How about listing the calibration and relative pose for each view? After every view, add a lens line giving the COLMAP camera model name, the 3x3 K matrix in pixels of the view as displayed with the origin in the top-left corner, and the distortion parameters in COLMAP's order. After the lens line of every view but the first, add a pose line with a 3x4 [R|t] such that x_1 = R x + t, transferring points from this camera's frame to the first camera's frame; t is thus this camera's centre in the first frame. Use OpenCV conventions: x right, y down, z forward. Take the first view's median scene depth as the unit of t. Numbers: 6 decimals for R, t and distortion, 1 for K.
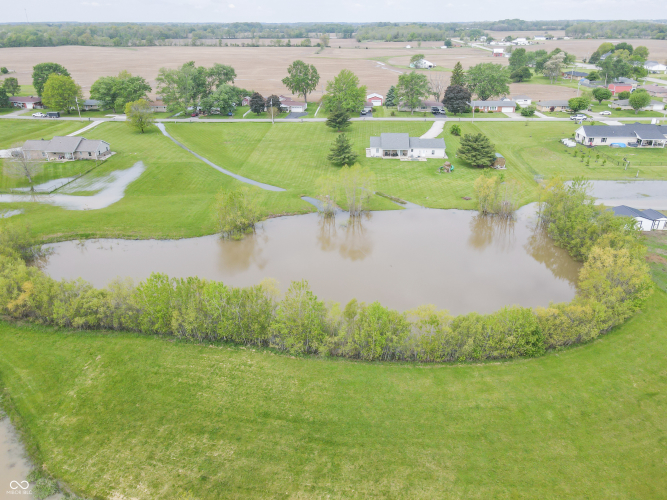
lens RADIAL K [[473.5, 0, 332.7], [0, 473.5, 249.3], [0, 0, 1]] dist [0.029910, -0.004539]
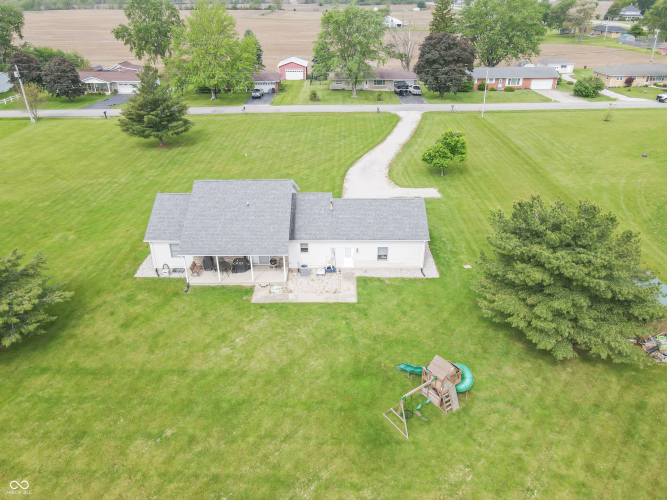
lens RADIAL K [[473.5, 0, 335.4], [0, 473.5, 251.1], [0, 0, 1]] dist [0.029910, -0.004539]
pose [[0.998215, -0.030902, 0.051114, 0.117081], [0.028229, 0.998236, 0.052223, -0.150693], [-0.052638, -0.050687, 0.997326, 0.502483]]
